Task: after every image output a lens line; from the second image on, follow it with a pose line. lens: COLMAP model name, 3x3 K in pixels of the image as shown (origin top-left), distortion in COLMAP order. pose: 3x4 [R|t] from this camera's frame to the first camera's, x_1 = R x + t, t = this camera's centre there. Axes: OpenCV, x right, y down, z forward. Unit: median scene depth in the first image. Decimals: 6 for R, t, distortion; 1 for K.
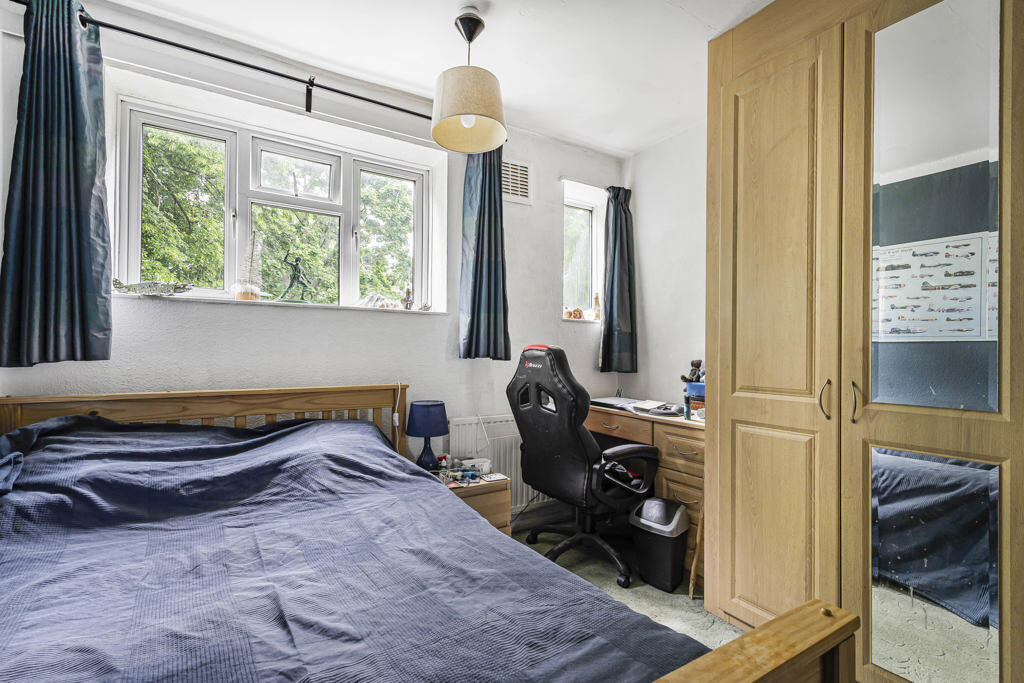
lens RADIAL K [[476.8, 0, 512.0], [0, 476.8, 341.5], [0, 0, 1]] dist [0.001284, 0.000447]
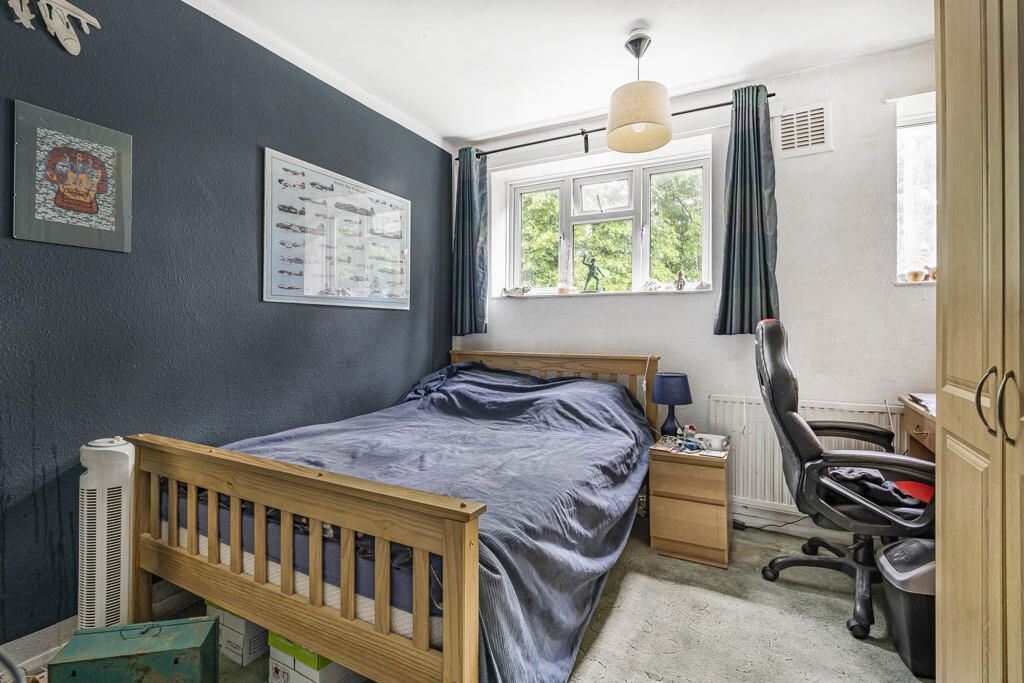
lens RADIAL K [[481.2, 0, 513.2], [0, 481.2, 318.5], [0, 0, 1]] dist [-0.000242, 0.000121]
pose [[0.479707, -0.025337, -0.877063, 0.760951], [0.016244, 0.999668, -0.019994, 0.018987], [0.877278, -0.004656, 0.479959, 0.176983]]
